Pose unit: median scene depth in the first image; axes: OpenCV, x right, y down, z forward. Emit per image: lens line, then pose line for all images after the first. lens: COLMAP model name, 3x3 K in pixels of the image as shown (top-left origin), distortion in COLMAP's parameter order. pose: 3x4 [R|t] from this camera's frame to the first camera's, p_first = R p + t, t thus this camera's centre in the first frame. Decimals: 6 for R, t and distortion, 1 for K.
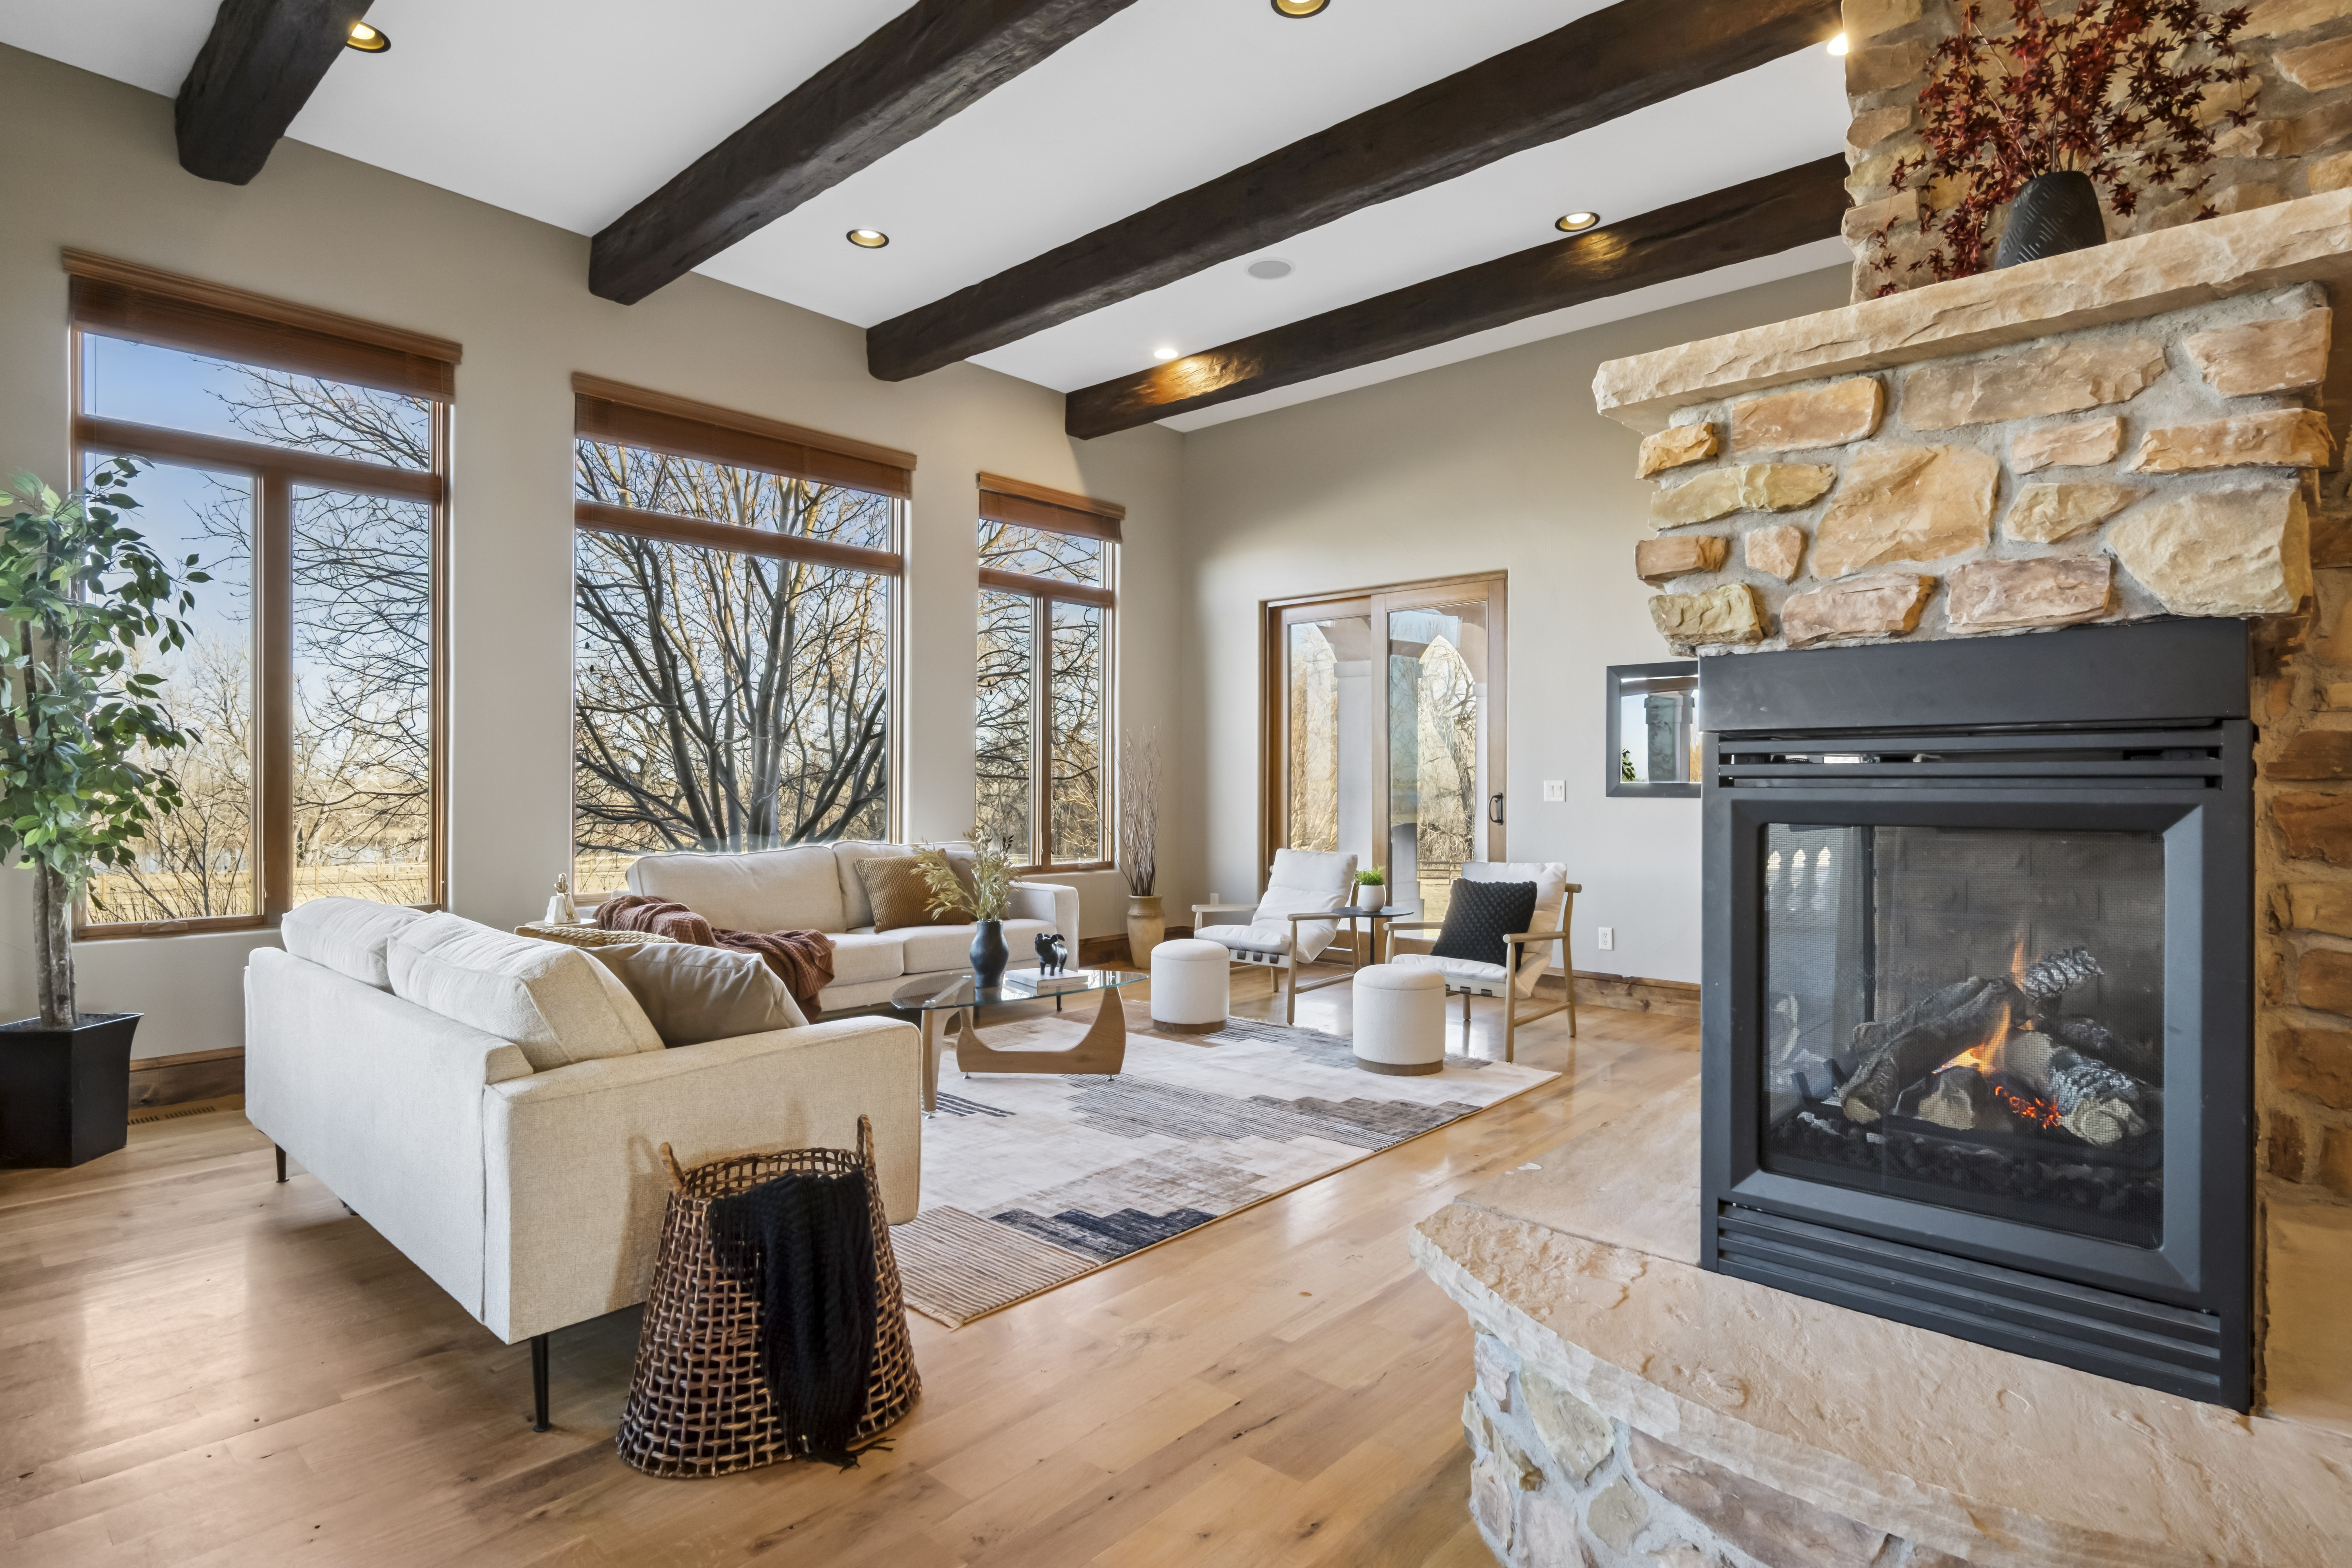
lens RADIAL K [[1192.7, 0, 1176.0], [0, 1192.7, 784.0], [0, 0, 1]] dist [0.000067, 0.000282]
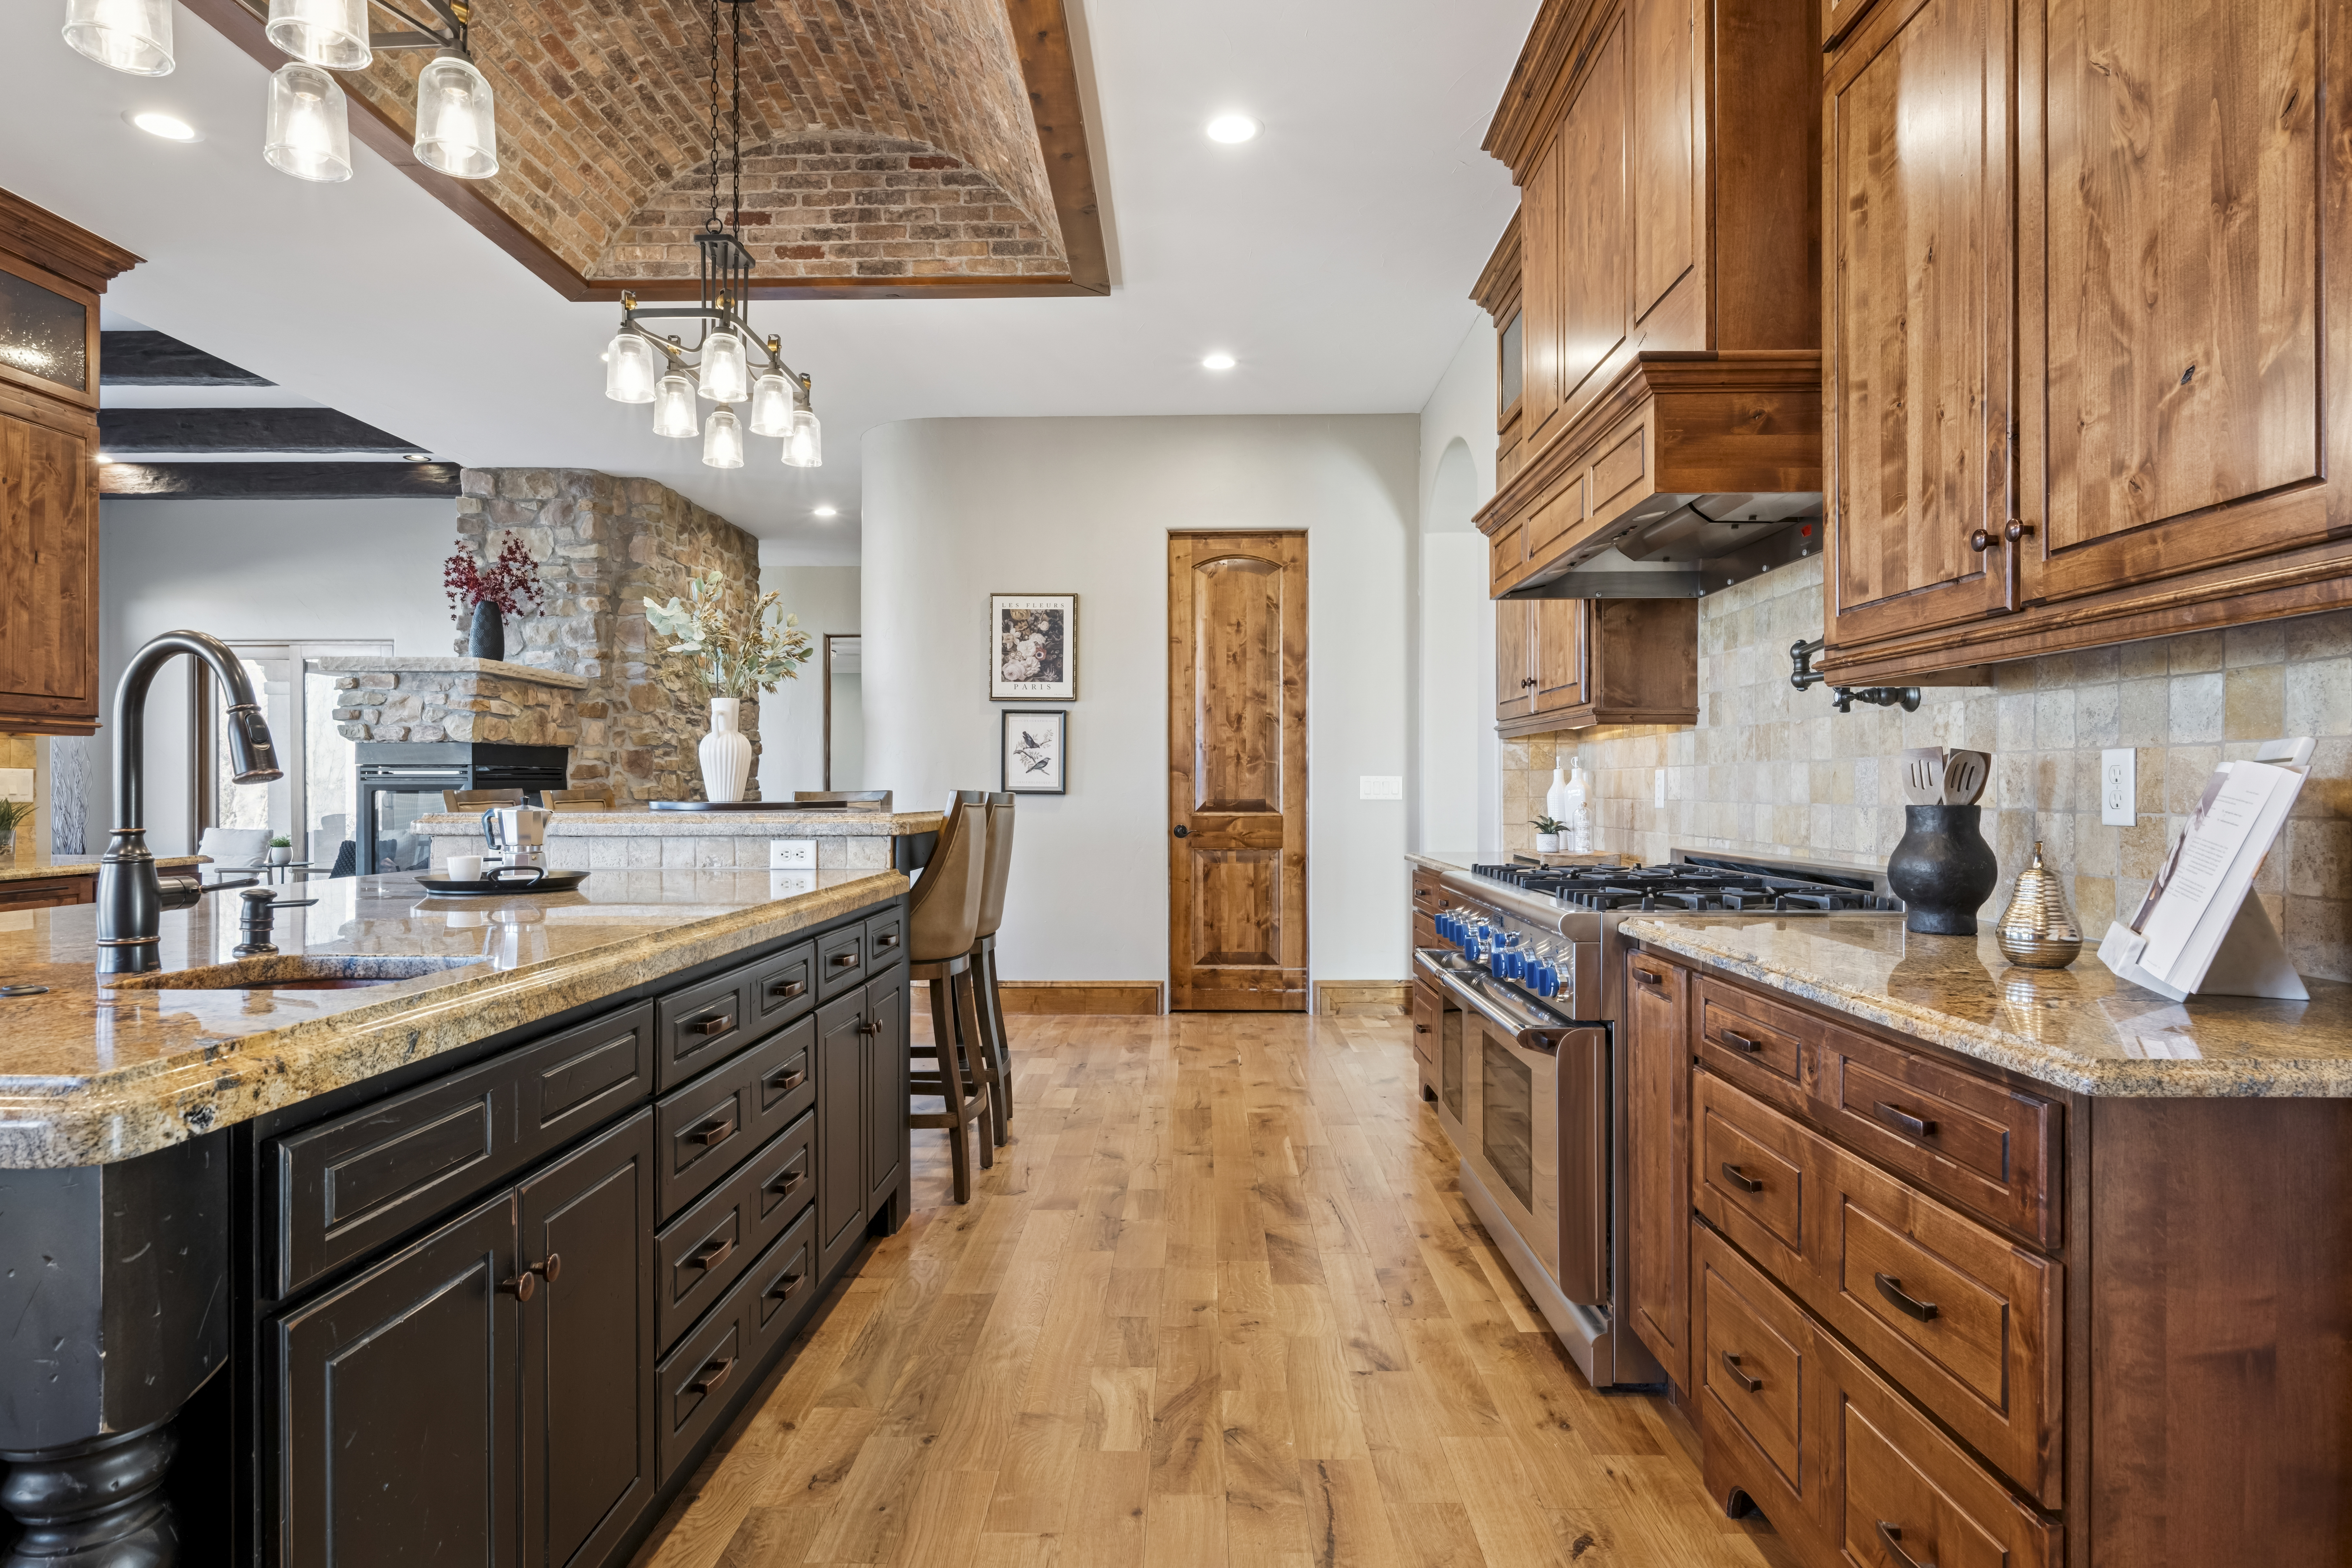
lens RADIAL K [[1307.0, 0, 1179.0], [0, 1307.0, 790.5], [0, 0, 1]] dist [-0.002875, 0.000509]
pose [[0.749709, -0.003951, 0.661755, -0.098270], [0.000931, 0.999987, 0.004915, 0.005137], [-0.661767, -0.003069, 0.749704, -1.231142]]
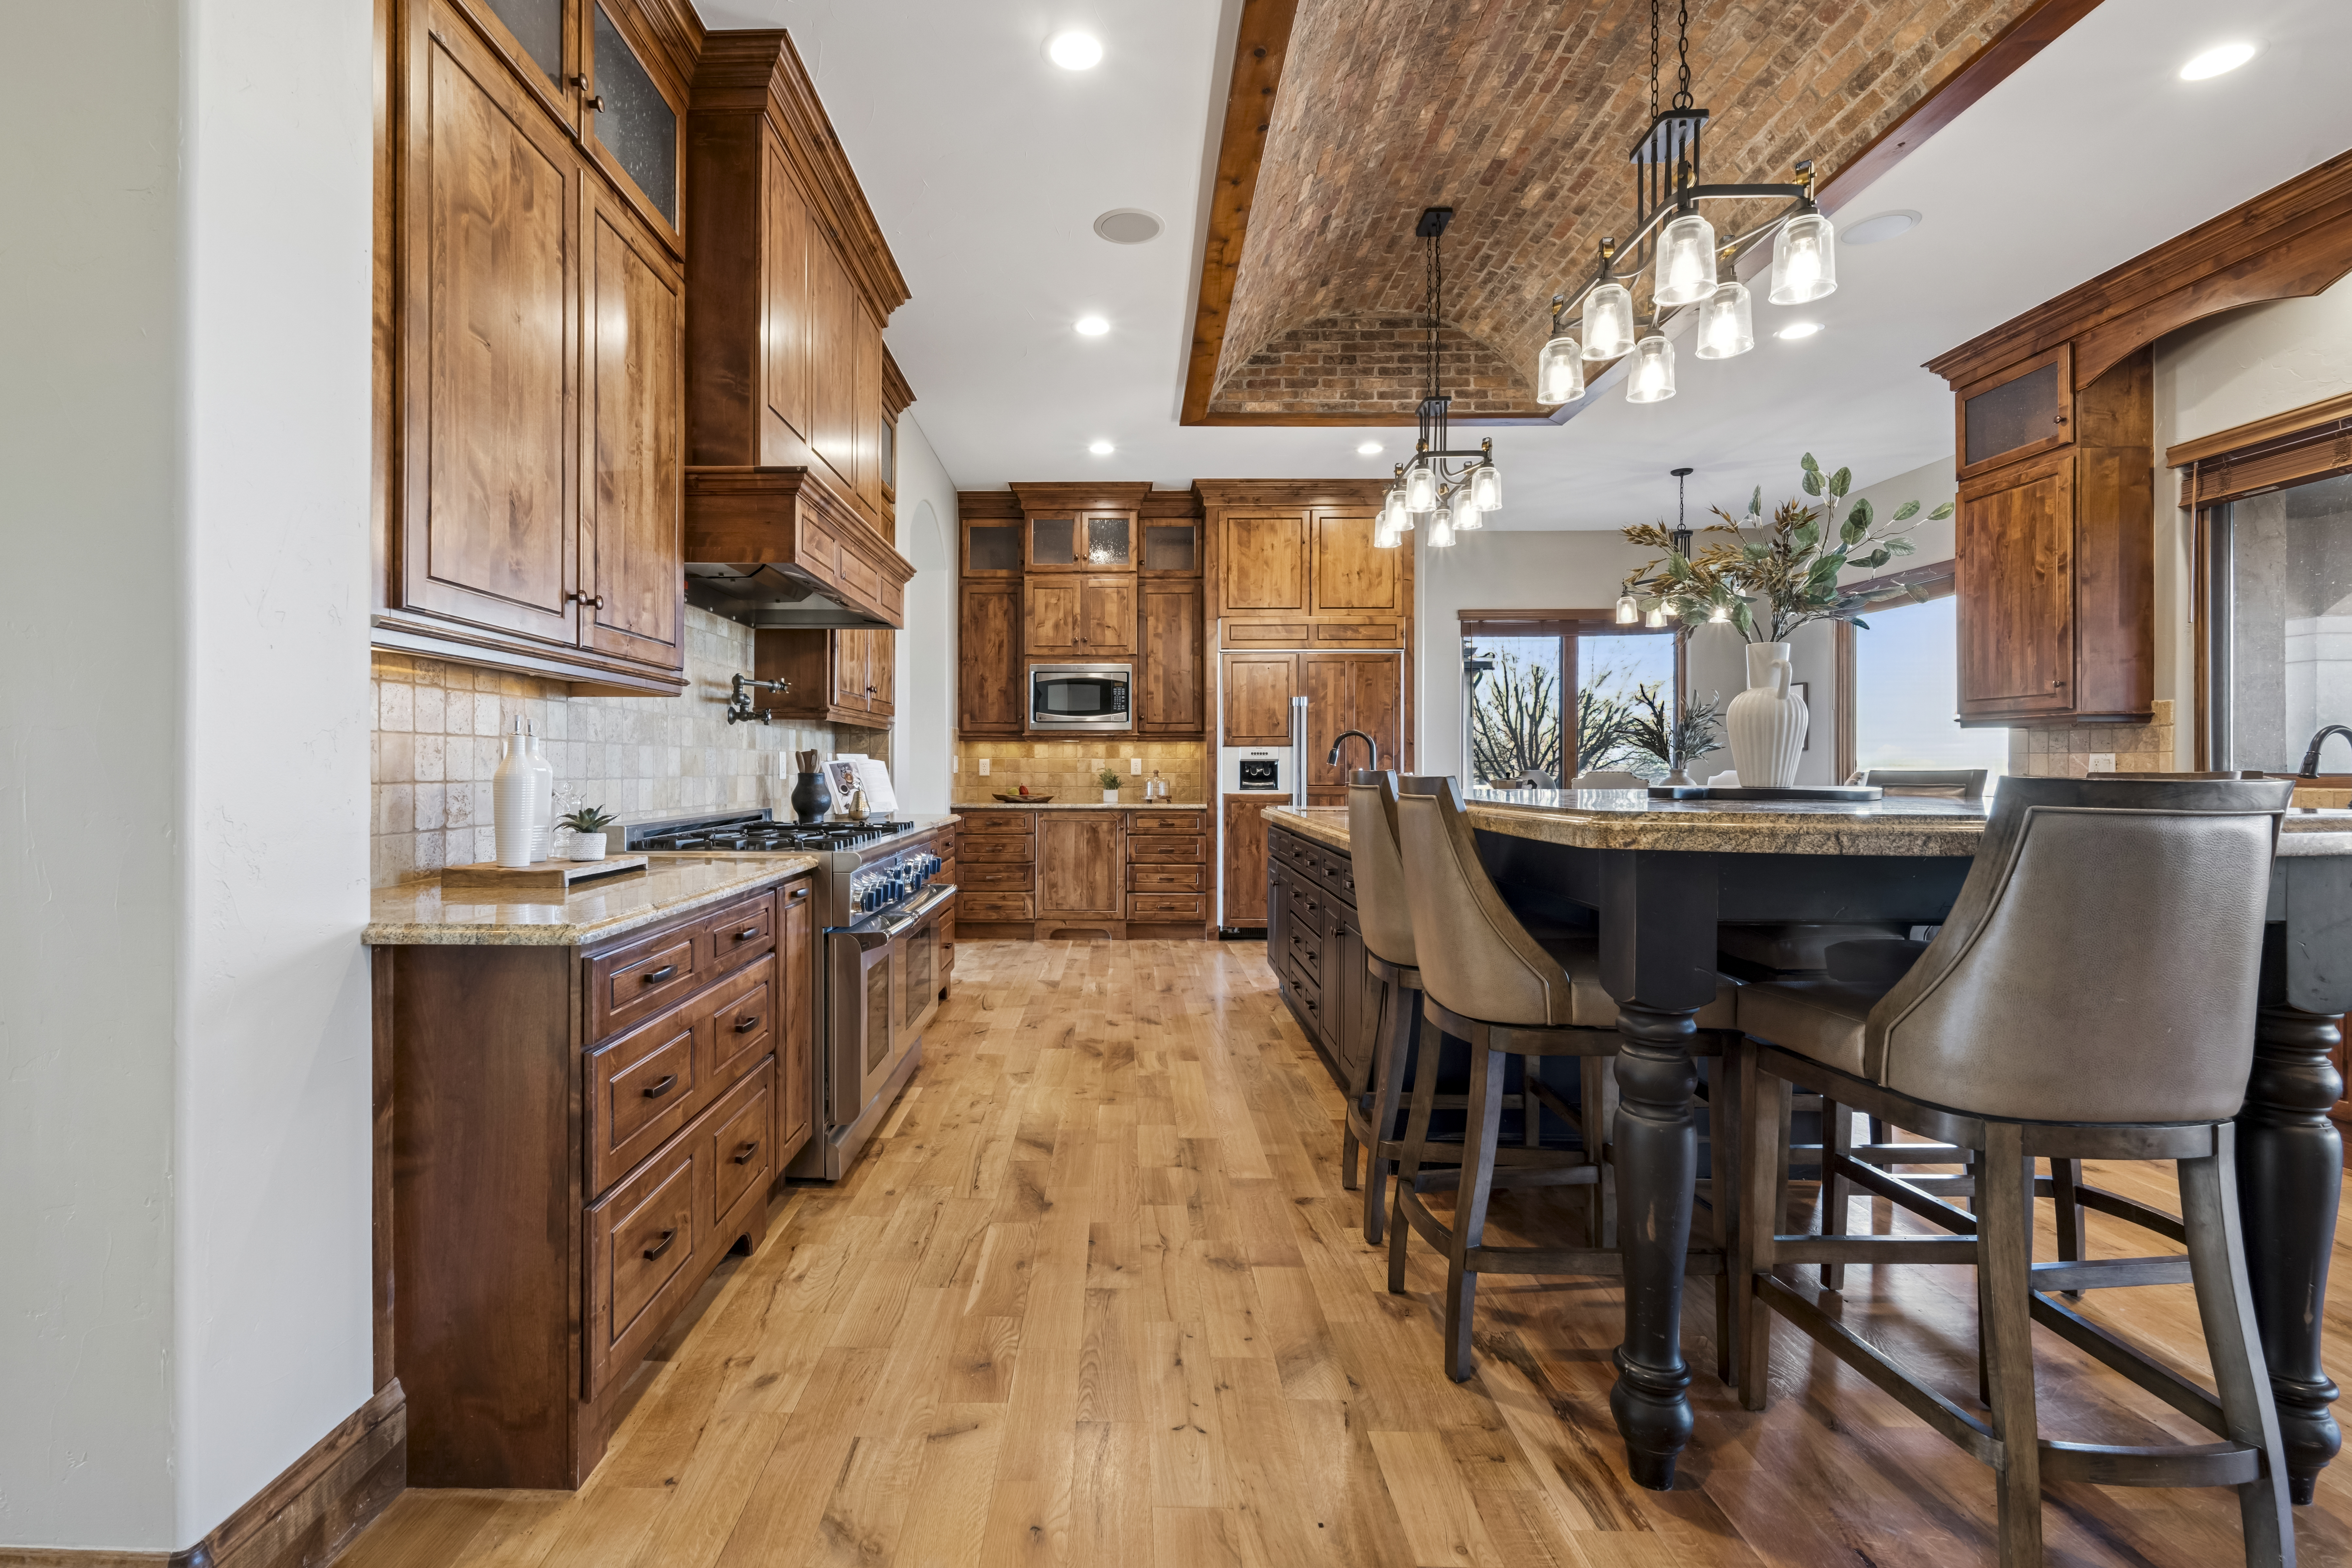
lens RADIAL K [[1068.5, 0, 1090.0], [0, 1068.5, 772.2], [0, 0, 1]] dist [0.000800, -0.000268]
pose [[-0.759260, -0.001190, -0.650787, 0.803843], [-0.003120, 0.999993, 0.001812, 0.009850], [0.650780, 0.003406, -0.759258, -0.231730]]
